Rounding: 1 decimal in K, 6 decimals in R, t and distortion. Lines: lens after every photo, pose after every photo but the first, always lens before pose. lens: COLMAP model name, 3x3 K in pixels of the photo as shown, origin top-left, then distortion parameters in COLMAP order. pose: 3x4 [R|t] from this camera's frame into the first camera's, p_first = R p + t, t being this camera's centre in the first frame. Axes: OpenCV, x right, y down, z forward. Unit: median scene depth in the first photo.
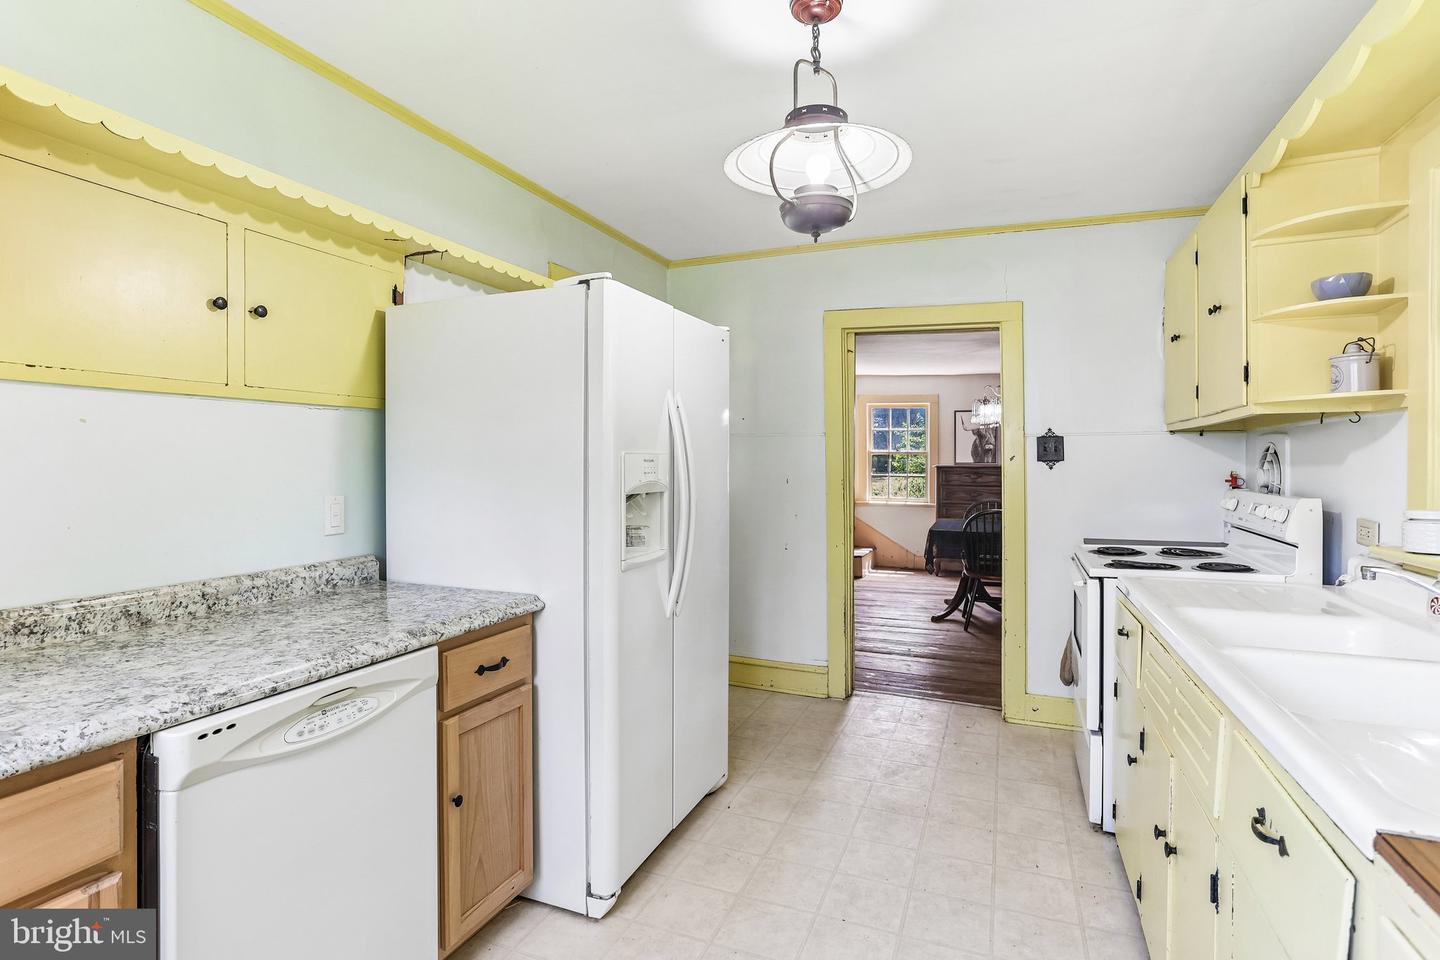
lens RADIAL K [[744.0, 0, 696.3], [0, 744.0, 461.6], [0, 0, 1]] dist [-0.055382, 0.038106]
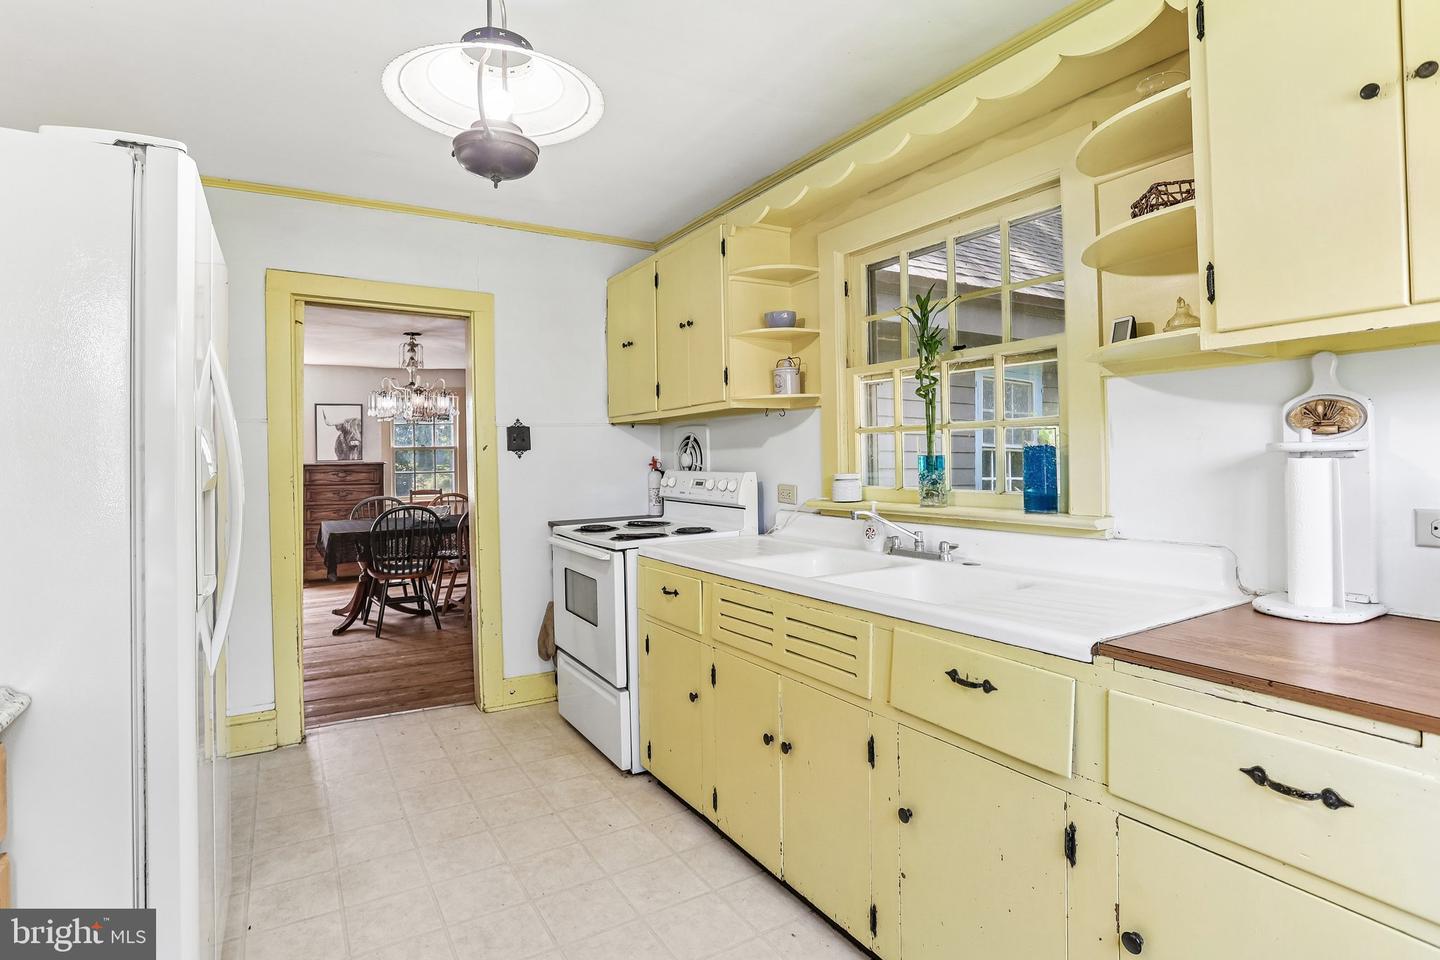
lens RADIAL K [[743.5, 0, 719.5], [0, 743.5, 442.1], [0, 0, 1]] dist [-0.053431, 0.037022]
pose [[0.589344, 0.002681, 0.807878, -0.245722], [0.020595, 0.999620, -0.018342, 0.015477], [-0.807620, 0.027448, 0.589064, 0.182249]]
